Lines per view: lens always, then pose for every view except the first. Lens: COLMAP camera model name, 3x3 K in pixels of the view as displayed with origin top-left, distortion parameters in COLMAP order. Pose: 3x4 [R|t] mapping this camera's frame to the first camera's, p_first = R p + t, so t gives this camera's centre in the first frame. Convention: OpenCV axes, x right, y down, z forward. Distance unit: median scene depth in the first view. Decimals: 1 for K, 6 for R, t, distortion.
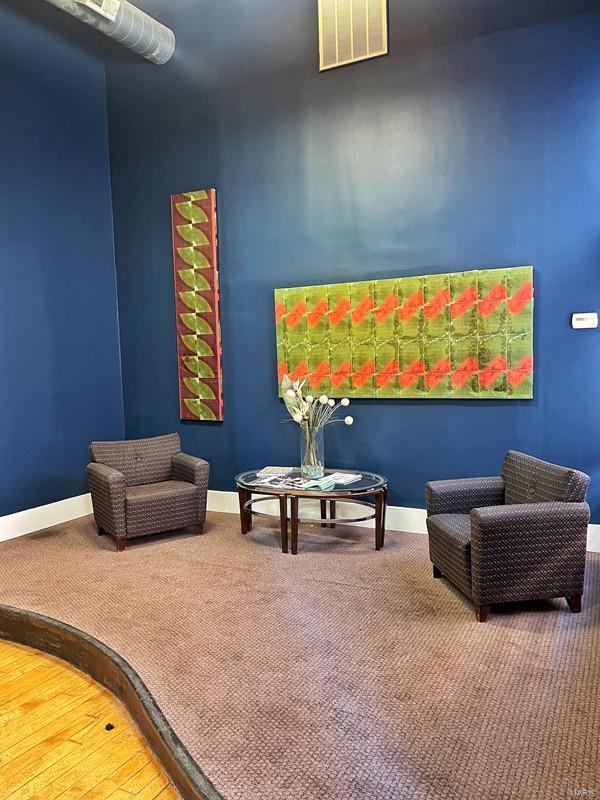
lens RADIAL K [[626.8, 0, 300.0], [0, 626.8, 397.9], [0, 0, 1]] dist [0.036430, -0.022654]
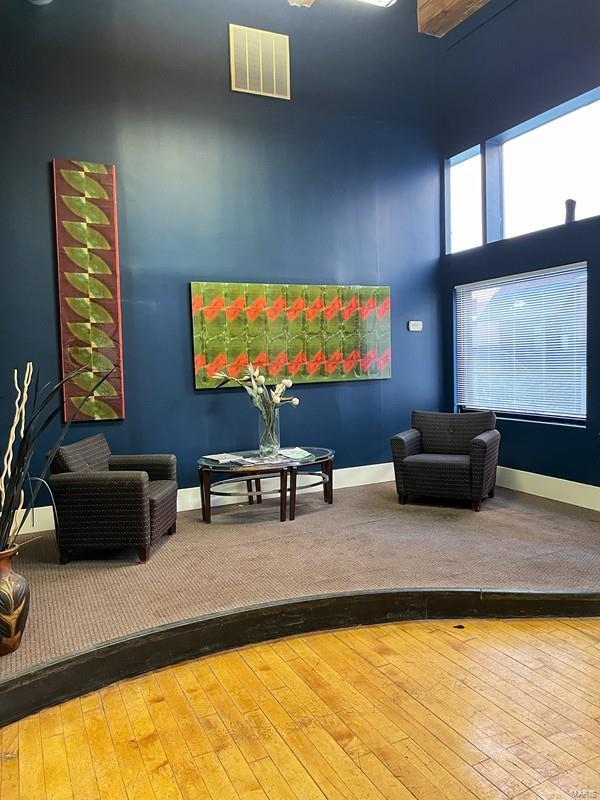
lens RADIAL K [[626.8, 0, 300.2], [0, 626.8, 401.0], [0, 0, 1]] dist [0.036430, -0.022654]
pose [[0.588090, -0.037279, 0.807936, -0.834477], [0.075311, 0.997121, -0.008810, 0.045175], [-0.805281, 0.066027, 0.589205, 0.295348]]
